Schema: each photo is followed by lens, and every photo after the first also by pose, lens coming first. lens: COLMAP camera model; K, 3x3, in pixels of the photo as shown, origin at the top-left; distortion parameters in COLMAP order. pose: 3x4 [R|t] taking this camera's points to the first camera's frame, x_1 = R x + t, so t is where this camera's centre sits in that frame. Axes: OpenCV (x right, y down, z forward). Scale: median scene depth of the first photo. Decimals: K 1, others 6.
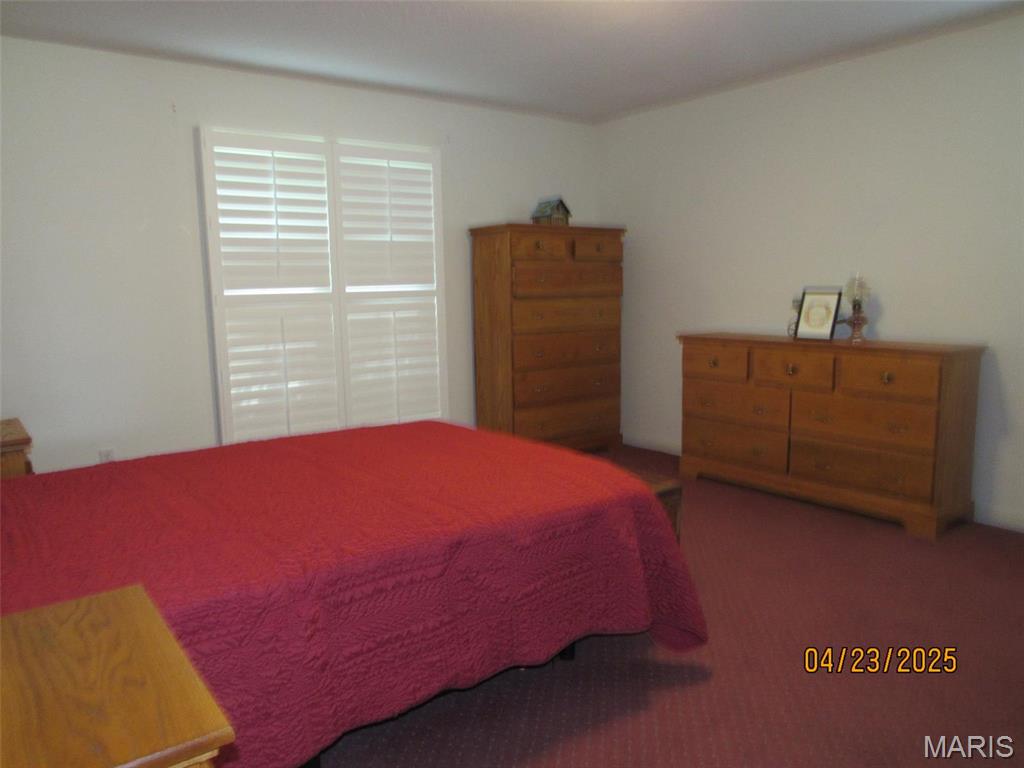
lens RADIAL K [[735.1, 0, 506.1], [0, 735.1, 383.6], [0, 0, 1]] dist [-0.028774, 0.003007]
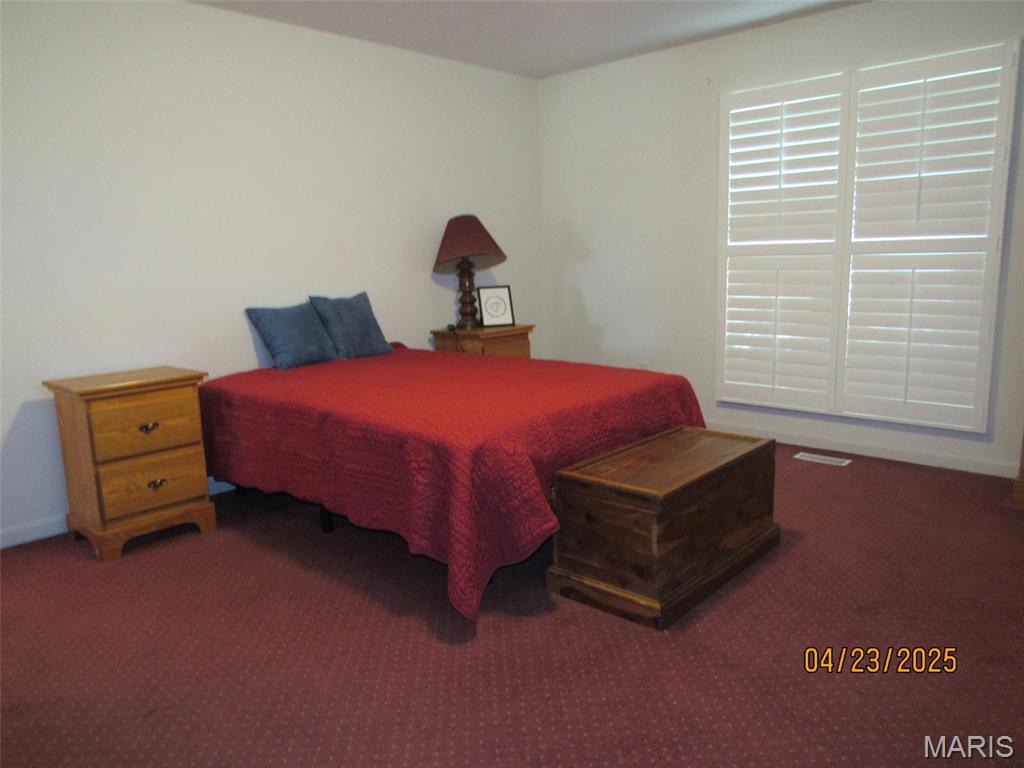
lens RADIAL K [[750.4, 0, 514.1], [0, 750.4, 380.0], [0, 0, 1]] dist [-0.002481, 0.001401]
pose [[0.191673, 0.181482, -0.964534, 0.632773], [-0.110851, 0.980470, 0.162452, -0.065795], [0.975179, 0.075782, 0.208048, 0.436445]]
